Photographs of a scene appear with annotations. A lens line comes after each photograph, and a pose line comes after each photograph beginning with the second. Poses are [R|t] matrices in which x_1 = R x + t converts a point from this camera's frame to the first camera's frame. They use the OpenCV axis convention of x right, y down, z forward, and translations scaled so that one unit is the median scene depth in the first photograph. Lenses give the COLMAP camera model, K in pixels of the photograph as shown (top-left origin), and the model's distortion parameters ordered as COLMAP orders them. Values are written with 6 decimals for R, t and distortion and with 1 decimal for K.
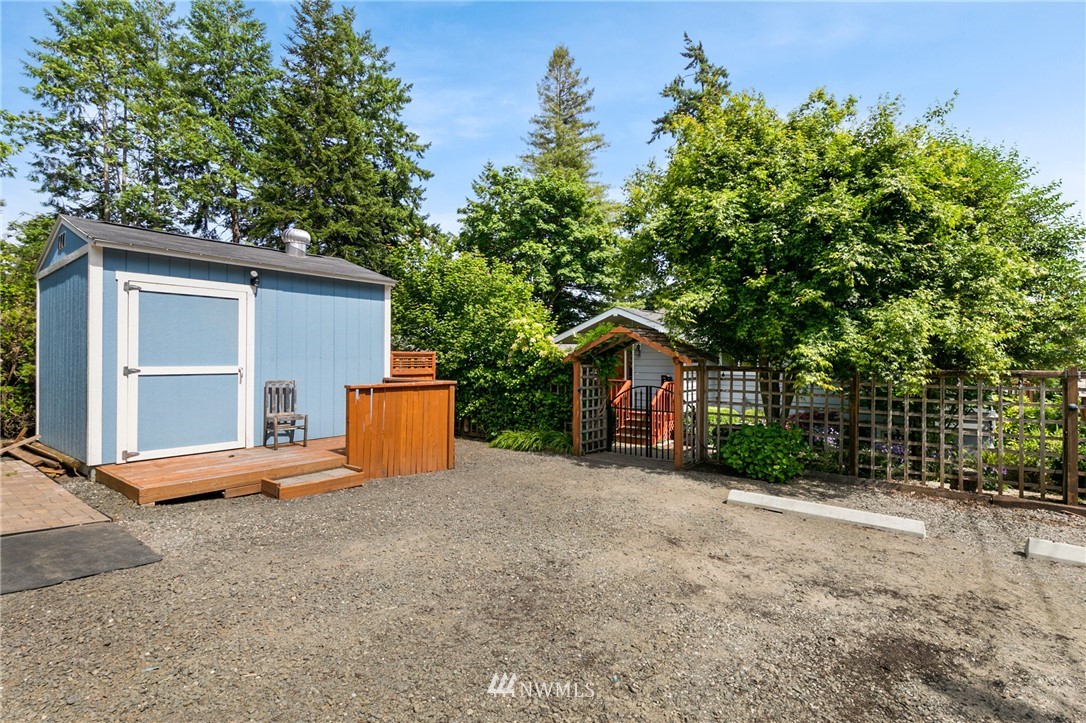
lens RADIAL K [[503.3, 0, 543.2], [0, 503.3, 356.8], [0, 0, 1]] dist [0.002466, -0.000326]
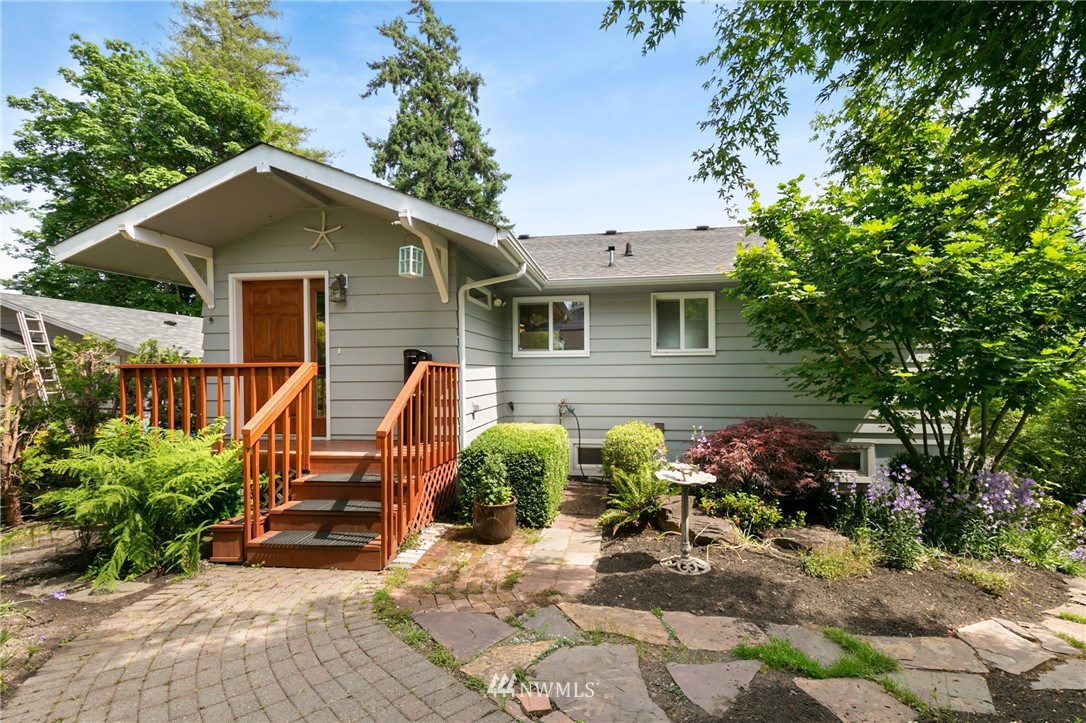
lens RADIAL K [[503.3, 0, 542.9], [0, 503.3, 365.2], [0, 0, 1]] dist [0.002466, -0.000326]
pose [[0.855124, -0.007649, 0.518368, 0.047343], [0.014950, 0.999839, -0.009908, 0.019726], [-0.518209, 0.016222, 0.855100, 0.231368]]
